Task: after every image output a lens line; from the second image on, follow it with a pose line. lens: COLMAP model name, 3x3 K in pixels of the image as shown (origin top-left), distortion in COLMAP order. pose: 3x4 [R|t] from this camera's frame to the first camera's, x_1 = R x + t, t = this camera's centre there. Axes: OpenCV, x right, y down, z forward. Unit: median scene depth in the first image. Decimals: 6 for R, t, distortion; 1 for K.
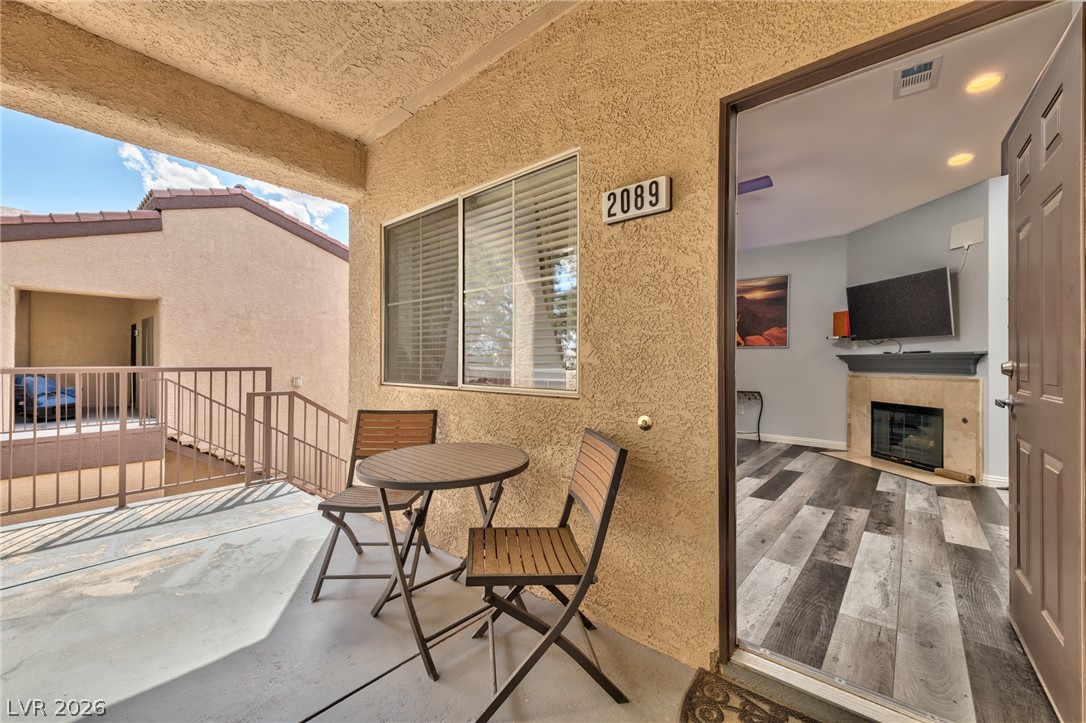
lens RADIAL K [[432.1, 0, 543.0], [0, 432.1, 361.5], [0, 0, 1]] dist [0.000333, 0.000141]
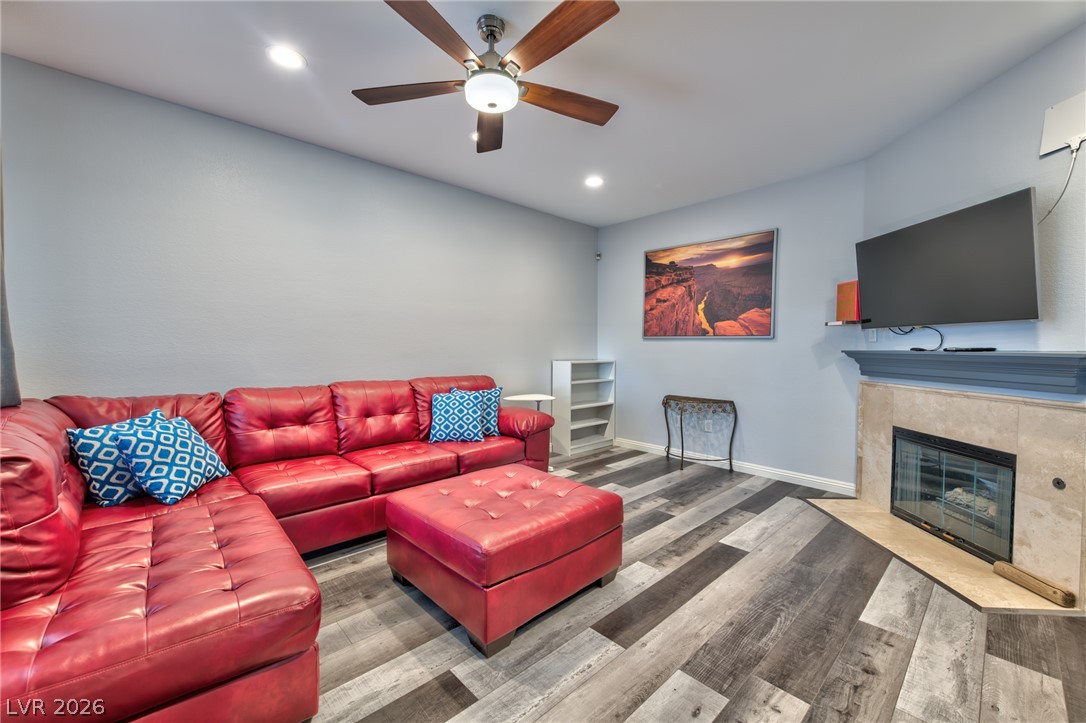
lens RADIAL K [[428.6, 0, 543.0], [0, 428.6, 361.5], [0, 0, 1]] dist [0.001402, -0.000405]
pose [[0.993138, 0.001536, -0.116935, 0.321843], [0.002616, 0.999372, 0.035348, -0.022833], [0.116916, -0.035411, 0.992510, 0.322931]]
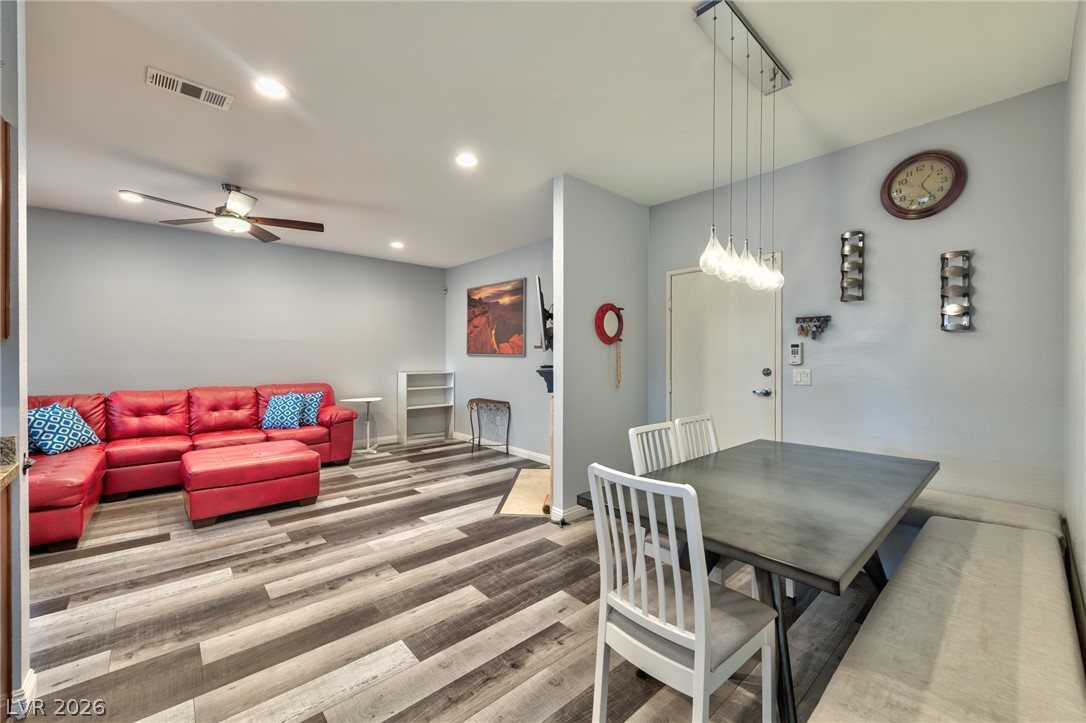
lens RADIAL K [[433.8, 0, 547.7], [0, 433.8, 355.7], [0, 0, 1]] dist [0.001348, -0.000279]
pose [[0.990606, -0.004190, -0.136680, 0.832155], [0.004346, 0.999990, 0.000838, -0.037696], [0.136675, -0.001424, 0.990615, 0.079842]]
